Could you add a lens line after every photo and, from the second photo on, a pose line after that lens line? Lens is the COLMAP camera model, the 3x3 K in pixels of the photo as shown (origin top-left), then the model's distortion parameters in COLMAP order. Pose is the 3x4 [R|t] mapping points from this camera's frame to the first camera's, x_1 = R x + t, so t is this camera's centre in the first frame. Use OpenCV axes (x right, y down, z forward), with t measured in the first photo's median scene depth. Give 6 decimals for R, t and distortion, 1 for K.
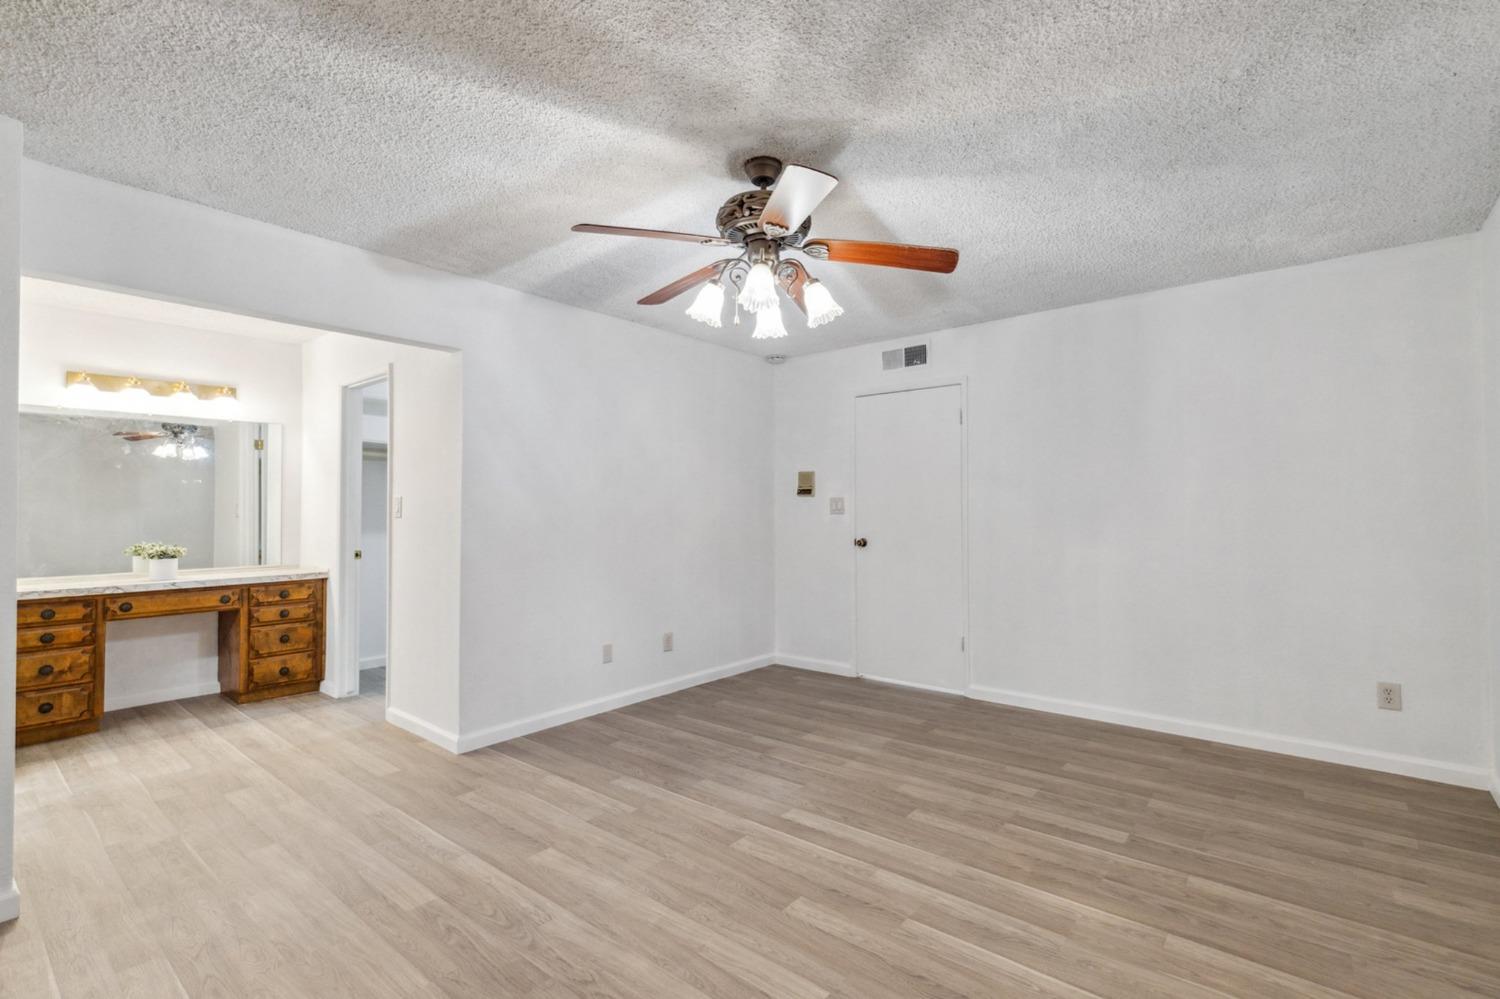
lens RADIAL K [[689.3, 0, 748.9], [0, 689.3, 507.6], [0, 0, 1]] dist [0.012868, -0.000122]
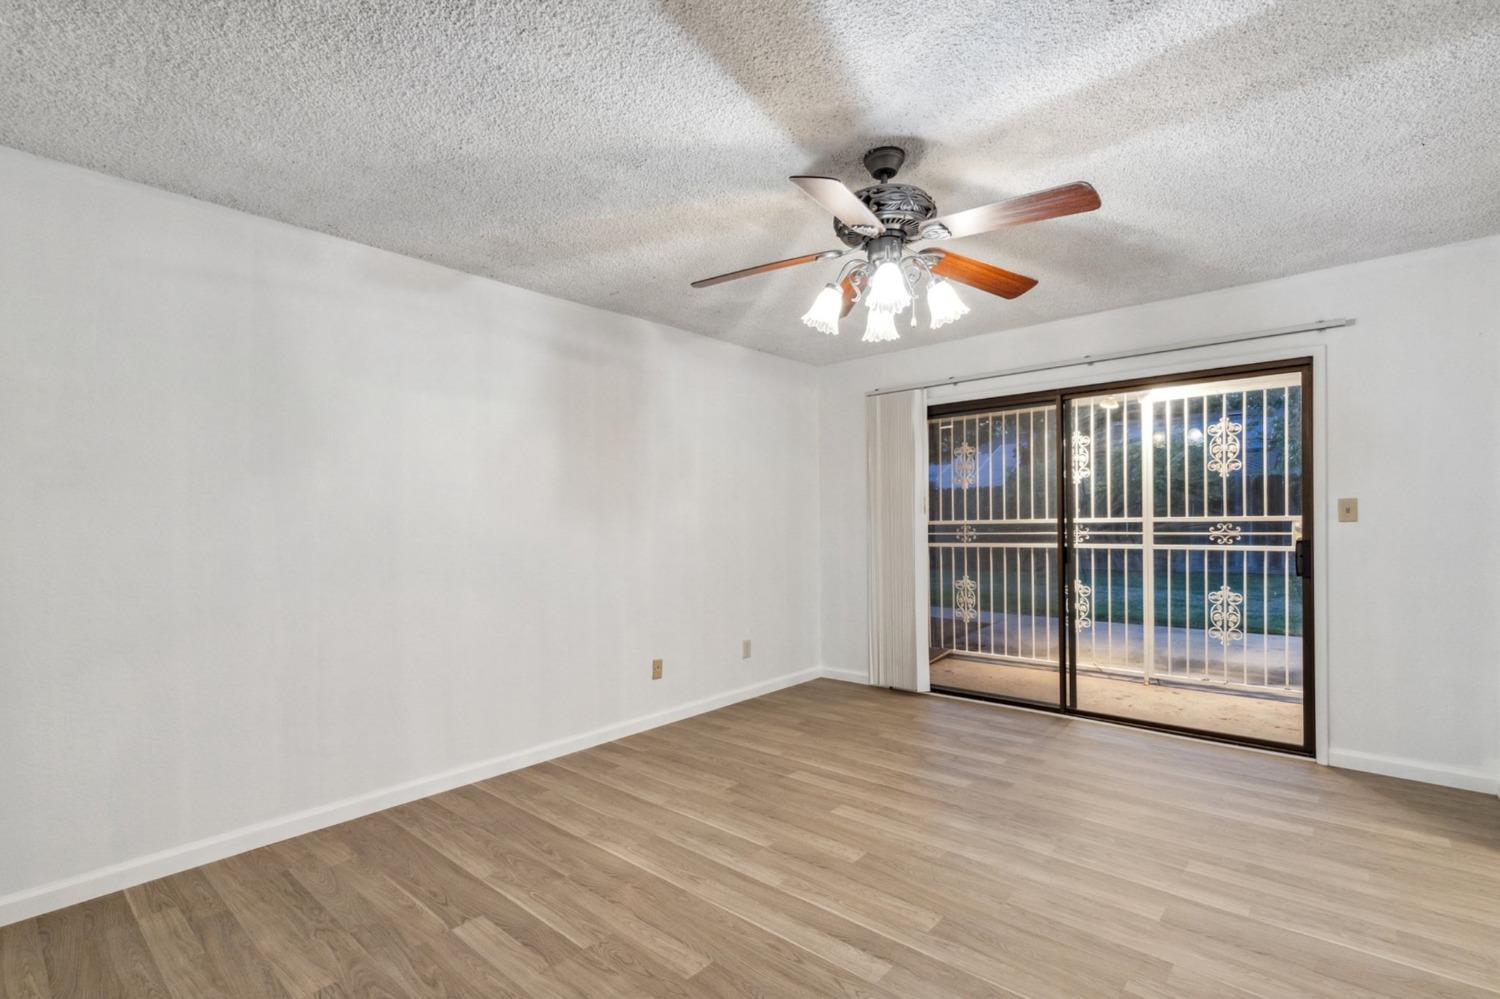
lens RADIAL K [[689.3, 0, 739.0], [0, 689.3, 525.6], [0, 0, 1]] dist [0.012868, -0.000122]
pose [[-0.999030, 0.016081, 0.040991, 0.185054], [0.016183, 0.999867, 0.002164, 0.001969], [-0.040951, 0.002826, -0.999157, 1.919944]]
